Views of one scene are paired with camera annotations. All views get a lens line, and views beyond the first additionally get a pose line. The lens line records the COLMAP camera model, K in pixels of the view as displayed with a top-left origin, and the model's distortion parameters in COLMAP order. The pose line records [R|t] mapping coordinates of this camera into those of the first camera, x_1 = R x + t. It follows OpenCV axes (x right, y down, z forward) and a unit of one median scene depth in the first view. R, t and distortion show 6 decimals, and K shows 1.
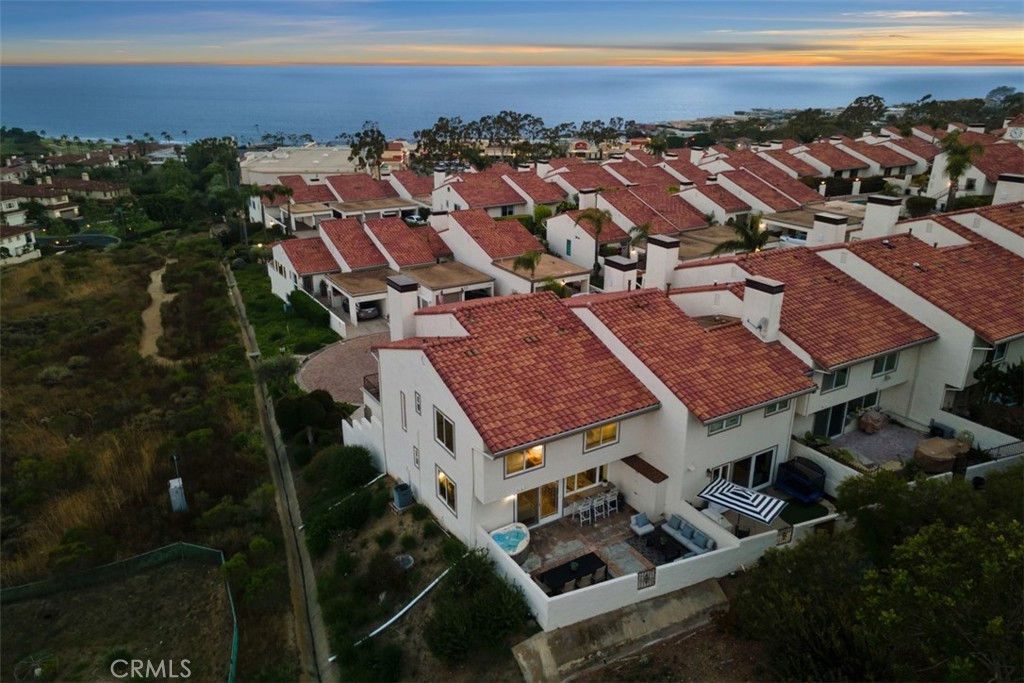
lens RADIAL K [[744.3, 0, 518.5], [0, 744.3, 340.0], [0, 0, 1]] dist [0.039352, 0.003261]
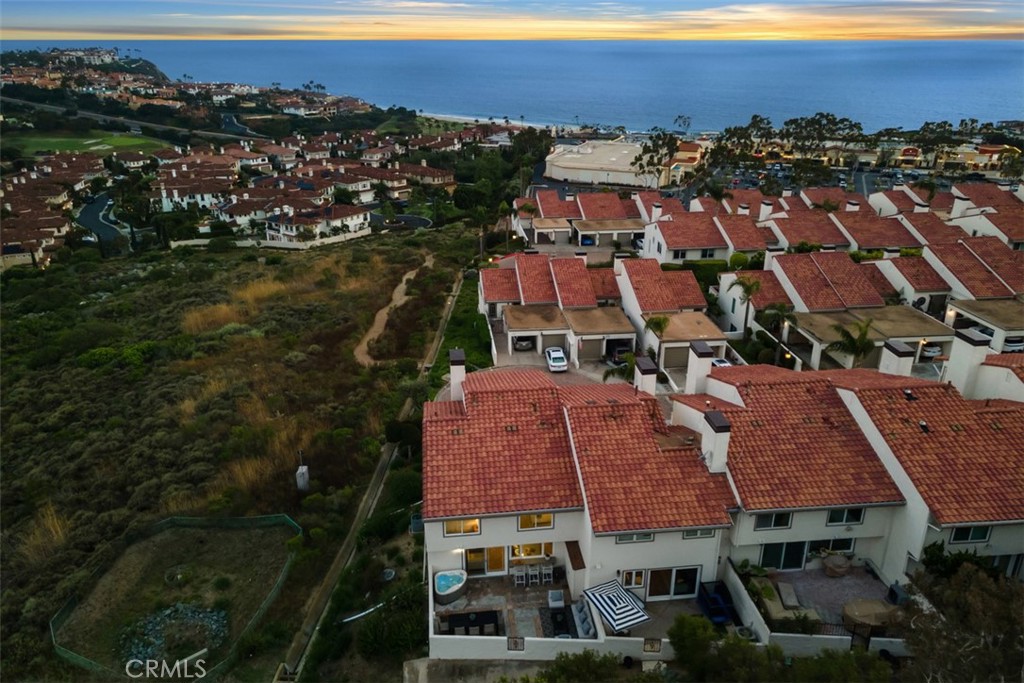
lens RADIAL K [[744.3, 0, 518.5], [0, 744.3, 340.0], [0, 0, 1]] dist [0.039352, 0.003261]
pose [[0.906039, 0.157734, -0.392700, 0.206659], [-0.146719, 0.987469, 0.058121, -0.092722], [0.396947, 0.004957, 0.917828, -0.059424]]
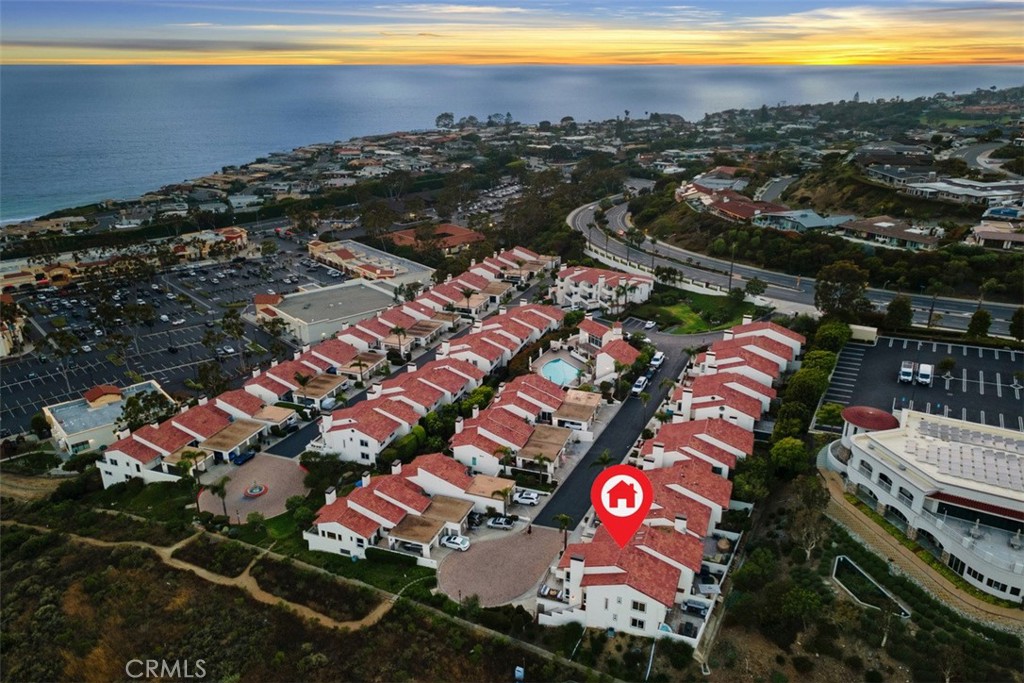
lens RADIAL K [[744.3, 0, 518.5], [0, 744.3, 340.0], [0, 0, 1]] dist [0.039352, 0.003261]
pose [[0.777875, -0.233681, 0.583355, -0.832923], [0.223077, 0.970515, 0.091308, -0.551232], [-0.587492, 0.059107, 0.807069, -0.532732]]
